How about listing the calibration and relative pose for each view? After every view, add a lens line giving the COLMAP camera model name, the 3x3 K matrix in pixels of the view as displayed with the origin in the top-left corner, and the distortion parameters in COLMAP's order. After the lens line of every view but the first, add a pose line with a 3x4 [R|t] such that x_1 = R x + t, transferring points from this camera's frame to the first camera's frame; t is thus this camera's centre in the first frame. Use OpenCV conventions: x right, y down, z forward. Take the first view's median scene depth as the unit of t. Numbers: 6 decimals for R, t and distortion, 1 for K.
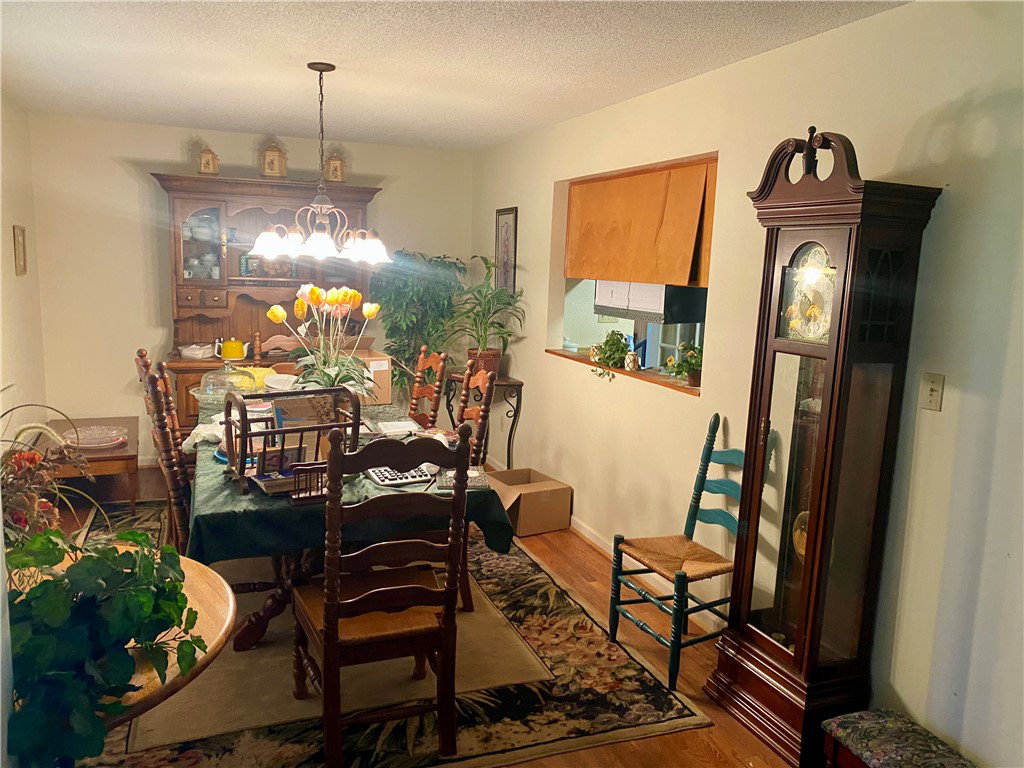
lens RADIAL K [[818.8, 0, 512.0], [0, 818.8, 384.0], [0, 0, 1]] dist [0.004147, -0.009406]
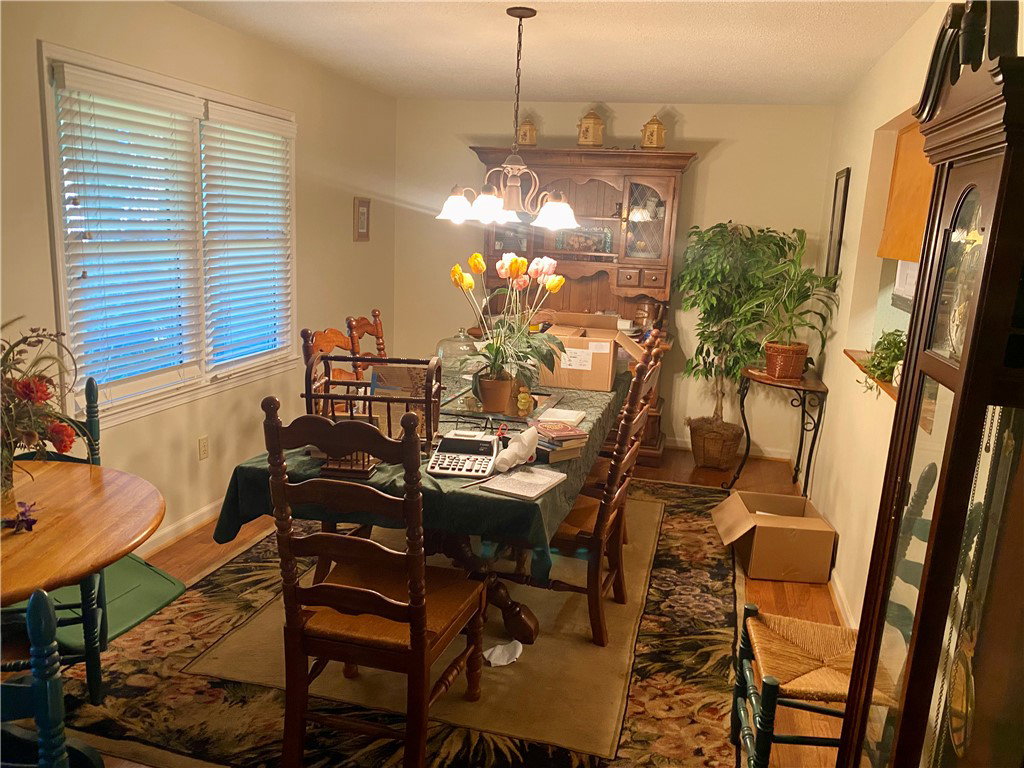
lens RADIAL K [[818.8, 0, 512.0], [0, 818.8, 384.0], [0, 0, 1]] dist [0.004147, -0.009406]
pose [[0.805647, 0.117762, -0.580573, 0.335626], [-0.109484, 0.992758, 0.049440, -0.020376], [0.582191, 0.023732, 0.812706, 0.261708]]
